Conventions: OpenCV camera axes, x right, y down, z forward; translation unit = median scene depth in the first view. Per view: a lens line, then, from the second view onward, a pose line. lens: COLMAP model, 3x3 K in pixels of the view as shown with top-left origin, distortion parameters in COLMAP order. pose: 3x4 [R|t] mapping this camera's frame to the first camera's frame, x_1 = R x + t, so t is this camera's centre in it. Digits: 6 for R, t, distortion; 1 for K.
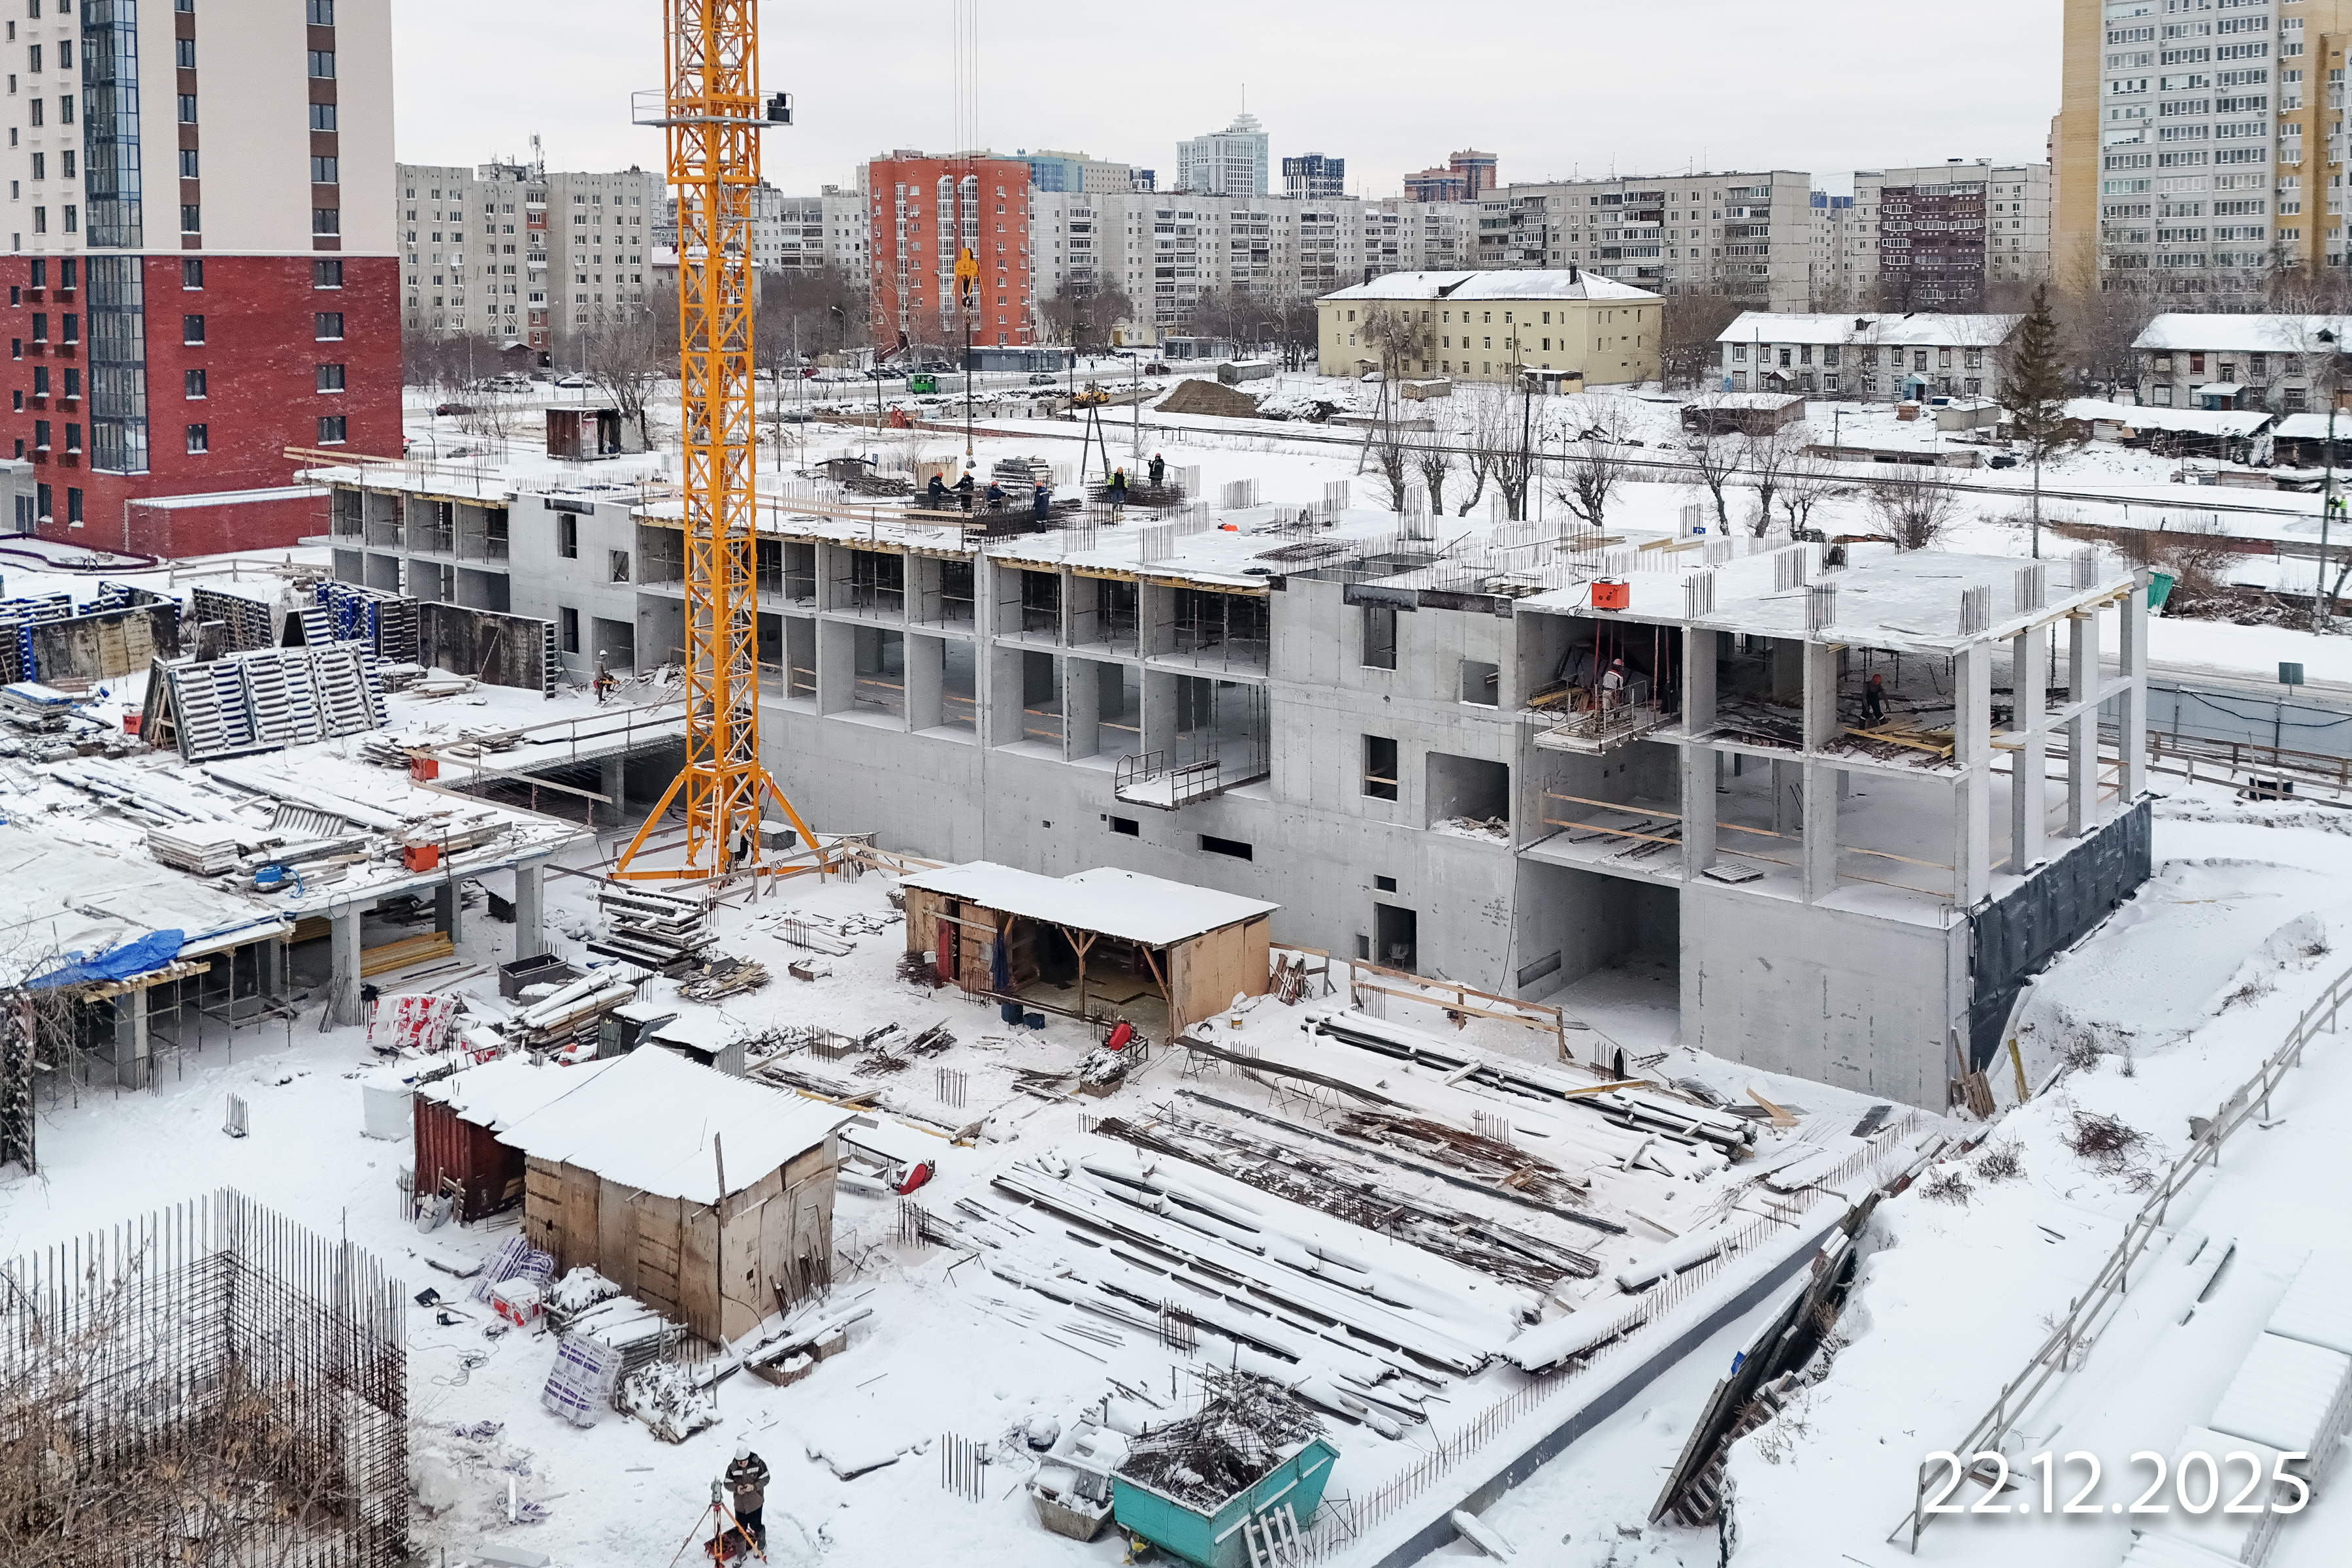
lens RADIAL K [[2078.2, 0, 1097.2], [0, 2078.2, 433.1], [0, 0, 1]] dist [0.062668, -0.014664]
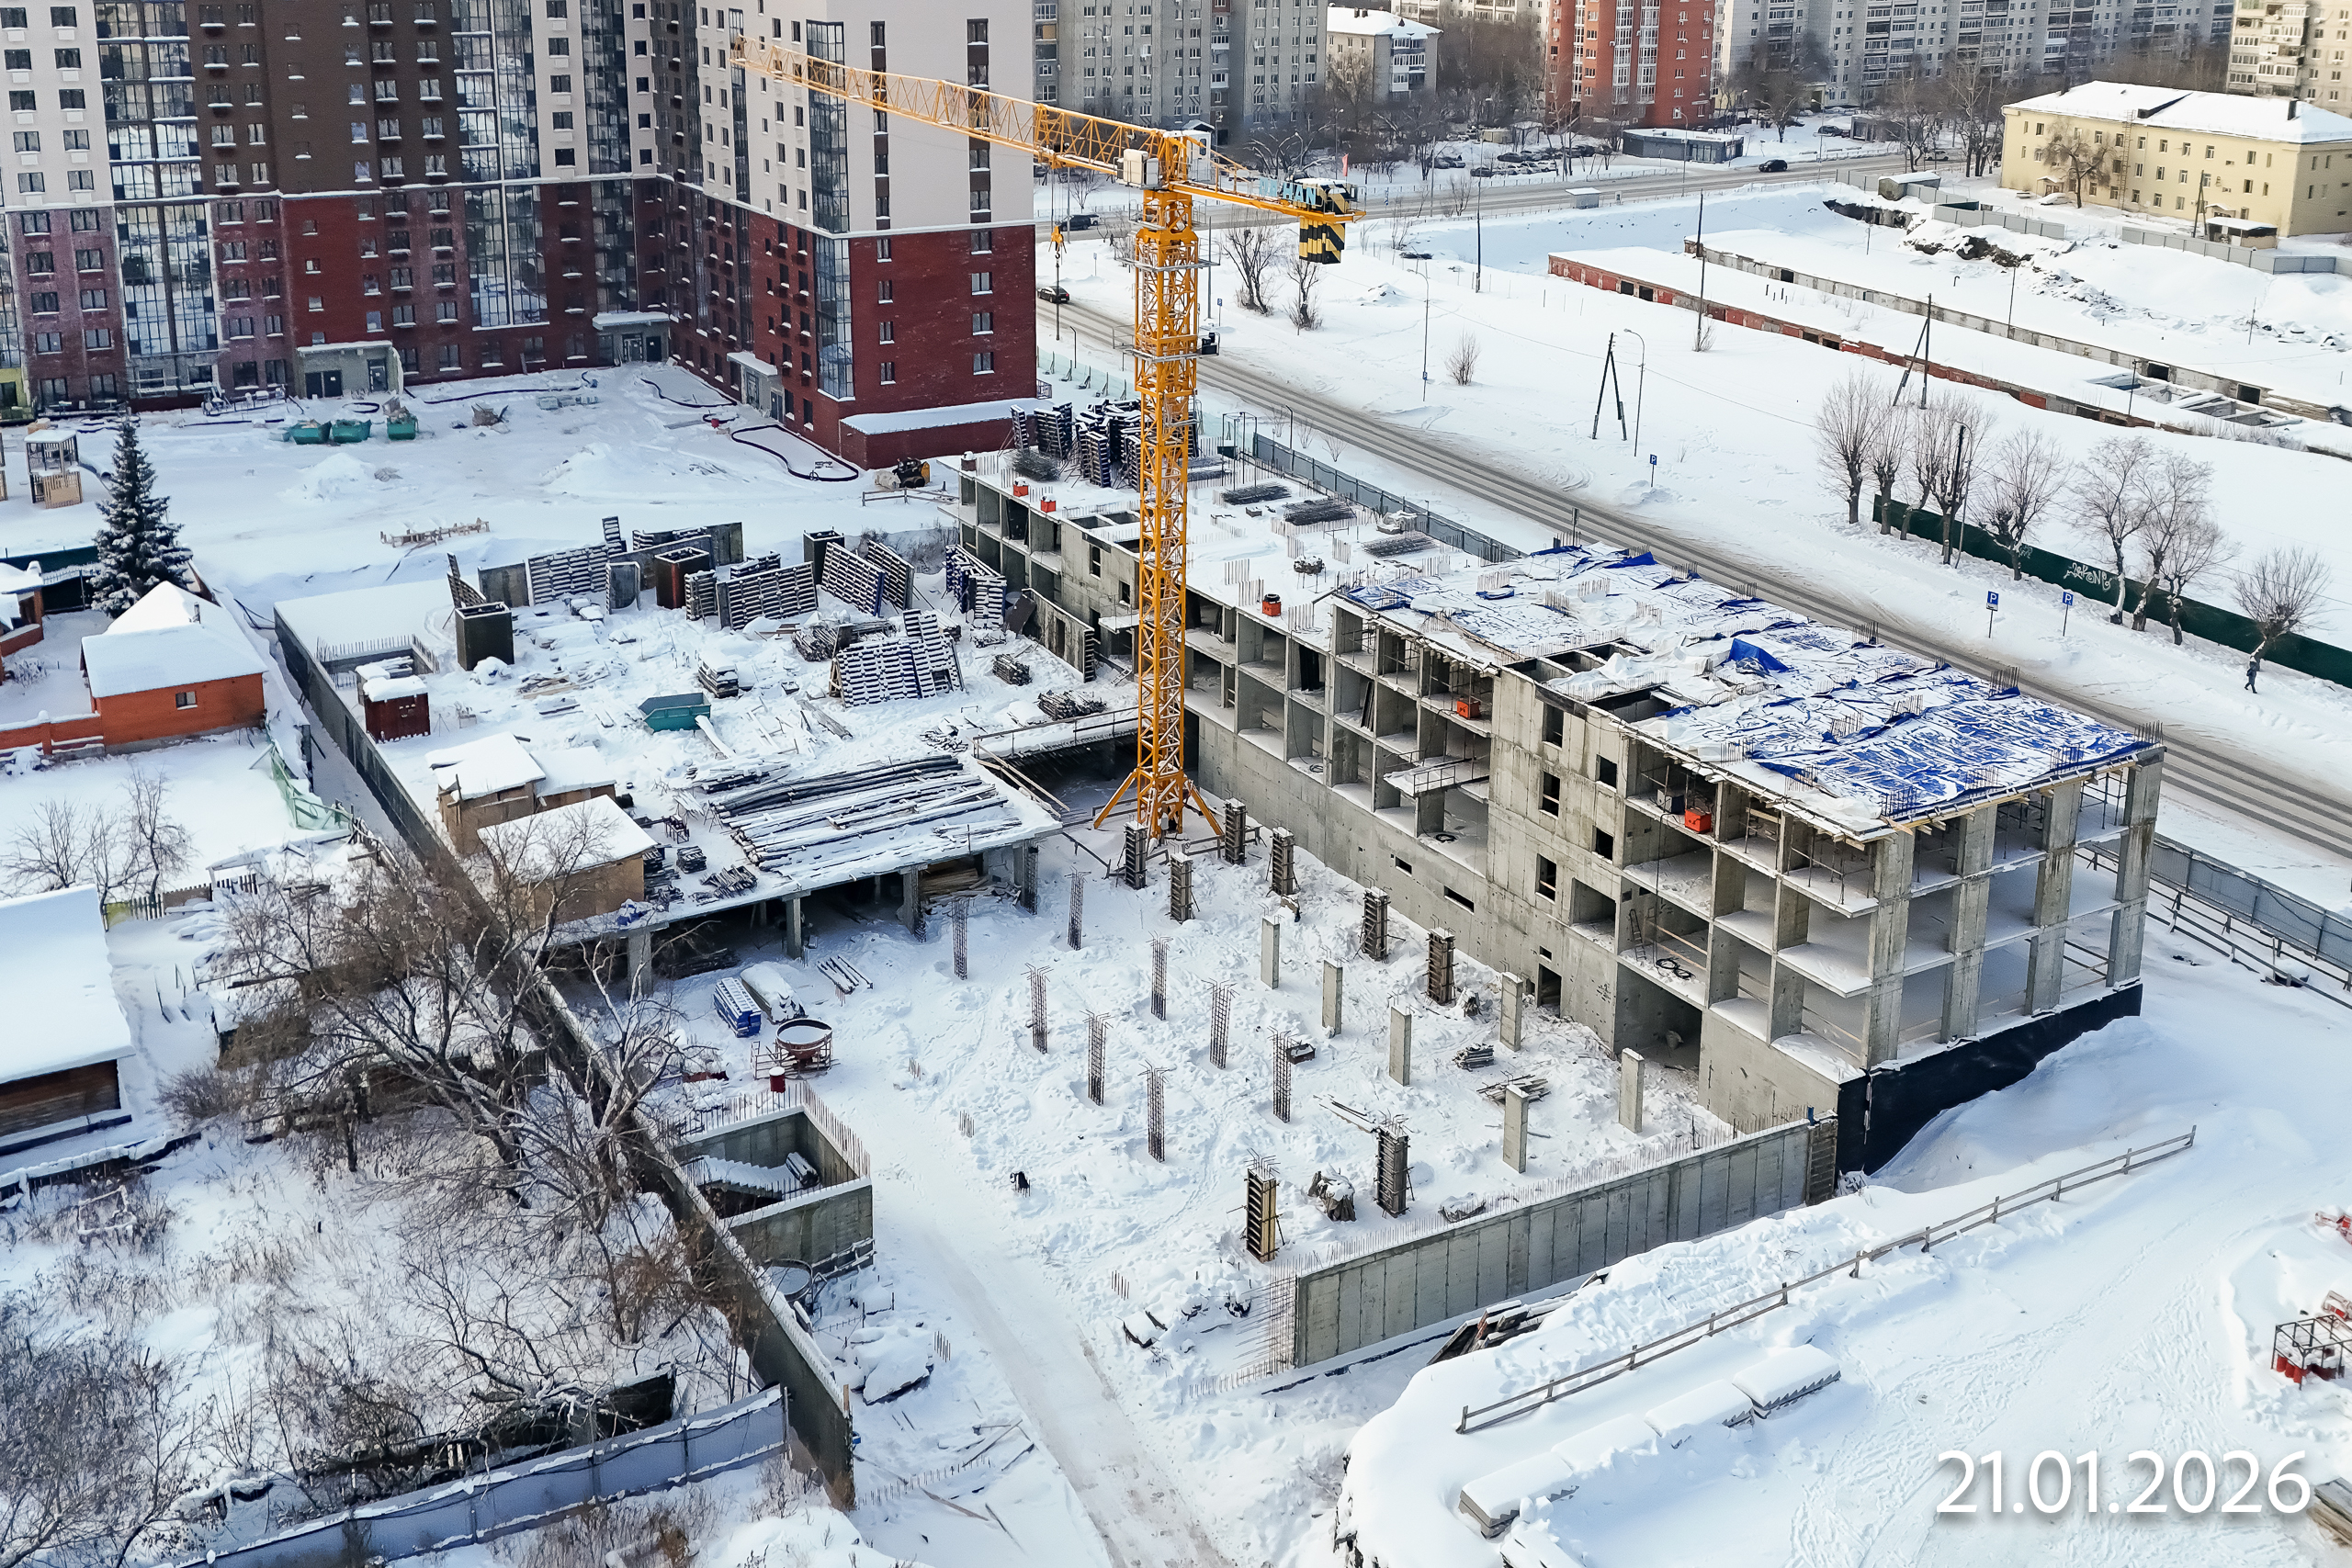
lens RADIAL K [[2199.8, 0, 1097.5], [0, 2199.8, 414.9], [0, 0, 1]] dist [0.058009, -0.006843]
pose [[0.939561, 0.089248, -0.330545, 0.319289], [-0.034643, 0.985255, 0.167551, -0.405492], [0.340624, -0.145973, 0.928799, -0.505371]]
